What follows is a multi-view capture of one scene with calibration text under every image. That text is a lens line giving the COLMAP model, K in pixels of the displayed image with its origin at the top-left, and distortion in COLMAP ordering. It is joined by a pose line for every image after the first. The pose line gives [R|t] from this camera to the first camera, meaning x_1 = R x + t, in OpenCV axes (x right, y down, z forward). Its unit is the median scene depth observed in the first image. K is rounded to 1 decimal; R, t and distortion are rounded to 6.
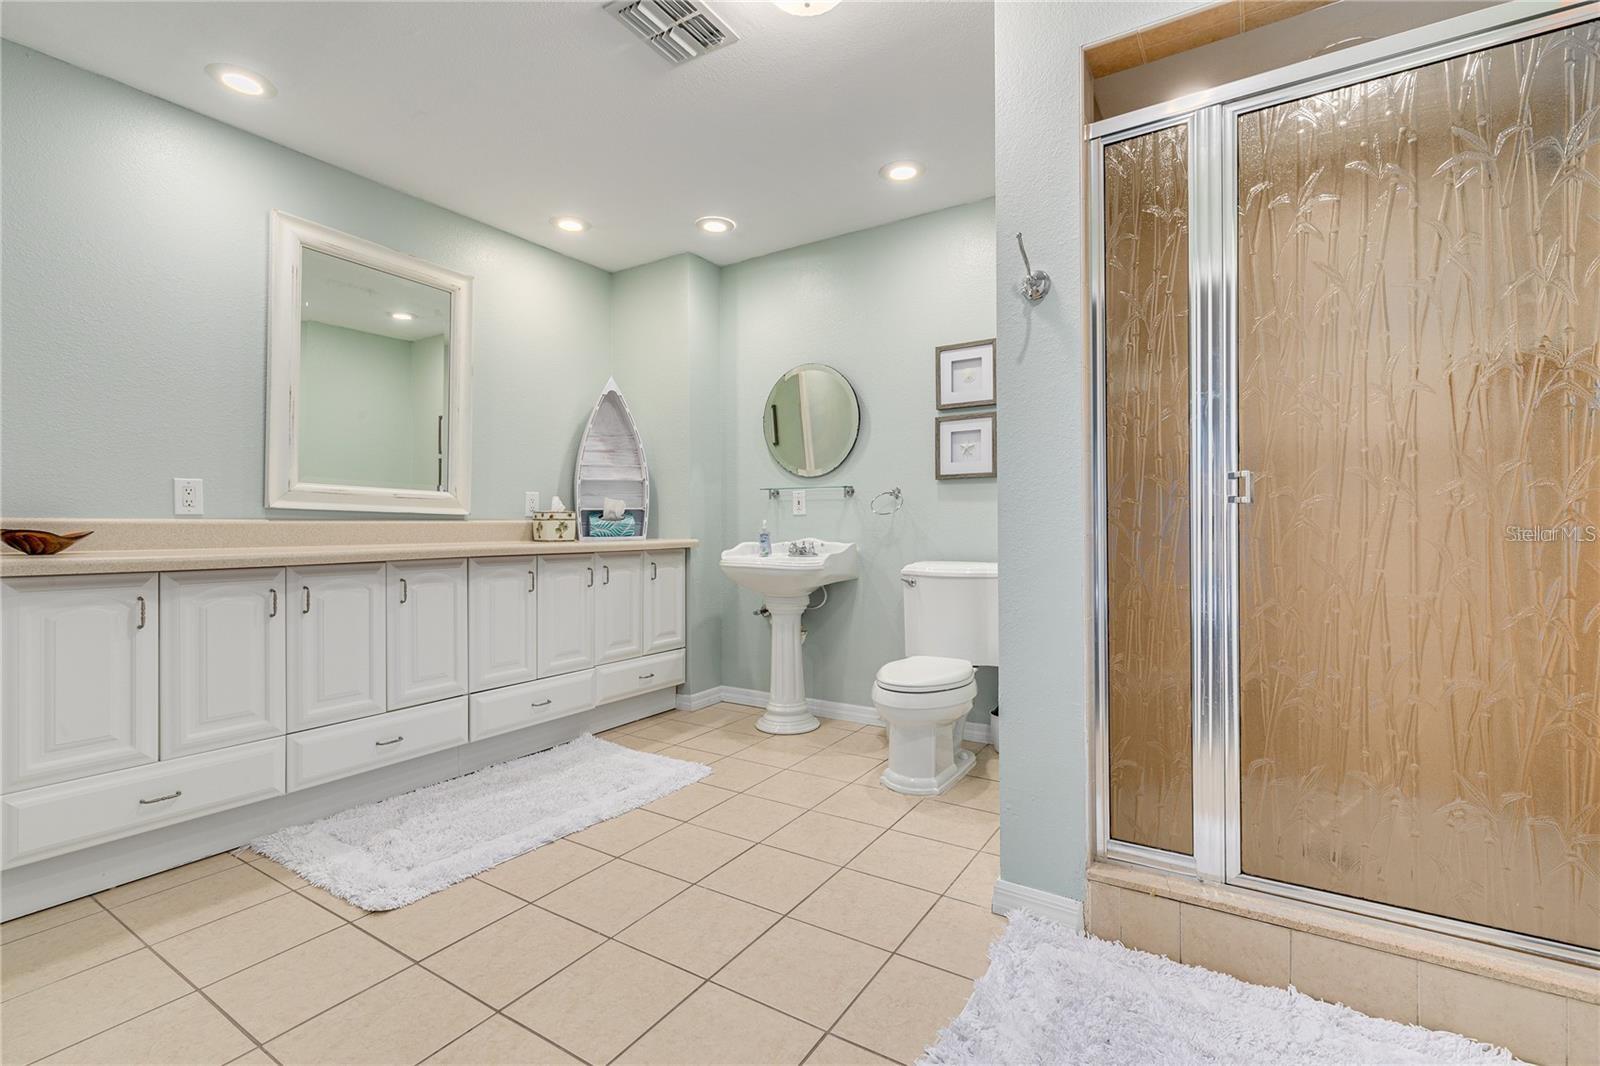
lens RADIAL K [[712.9, 0, 803.8], [0, 712.9, 529.6], [0, 0, 1]] dist [0.002796, -0.000694]
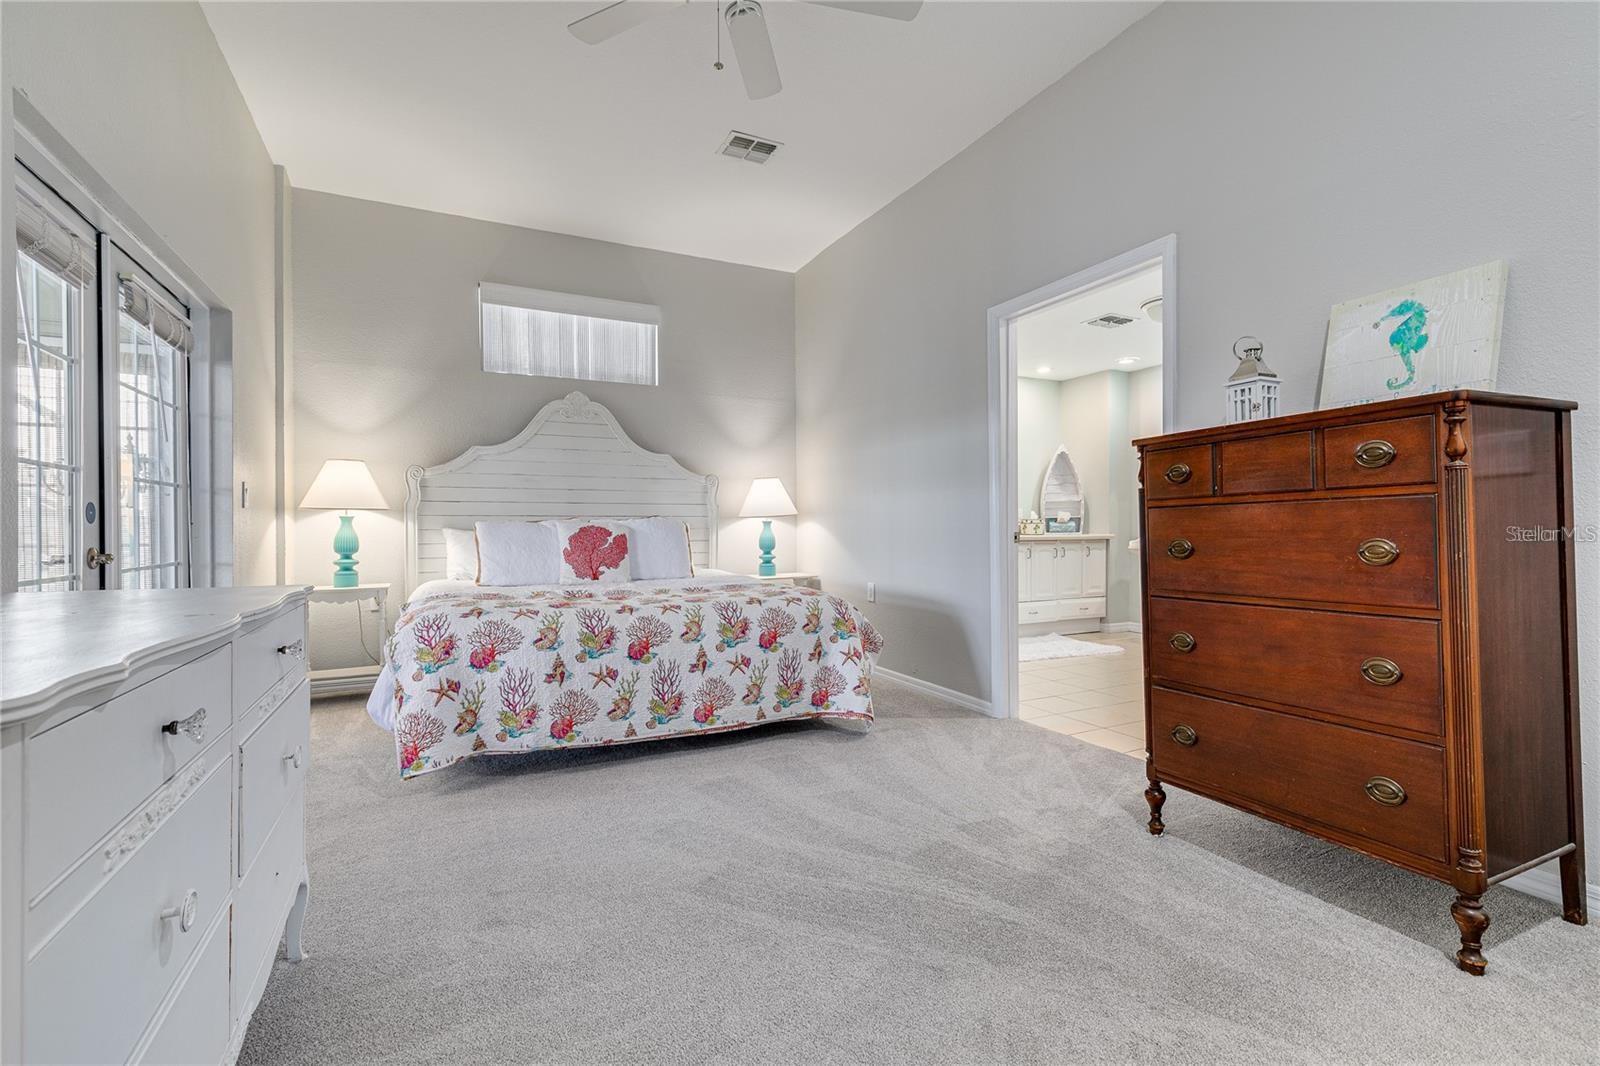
lens RADIAL K [[712.9, 0, 792.3], [0, 712.9, 534.8], [0, 0, 1]] dist [0.002796, -0.000694]
pose [[0.856541, 0.004249, -0.516061, 0.076285], [-0.003356, 0.999991, 0.002665, 0.012775], [0.516068, -0.000551, 0.856548, -0.893899]]
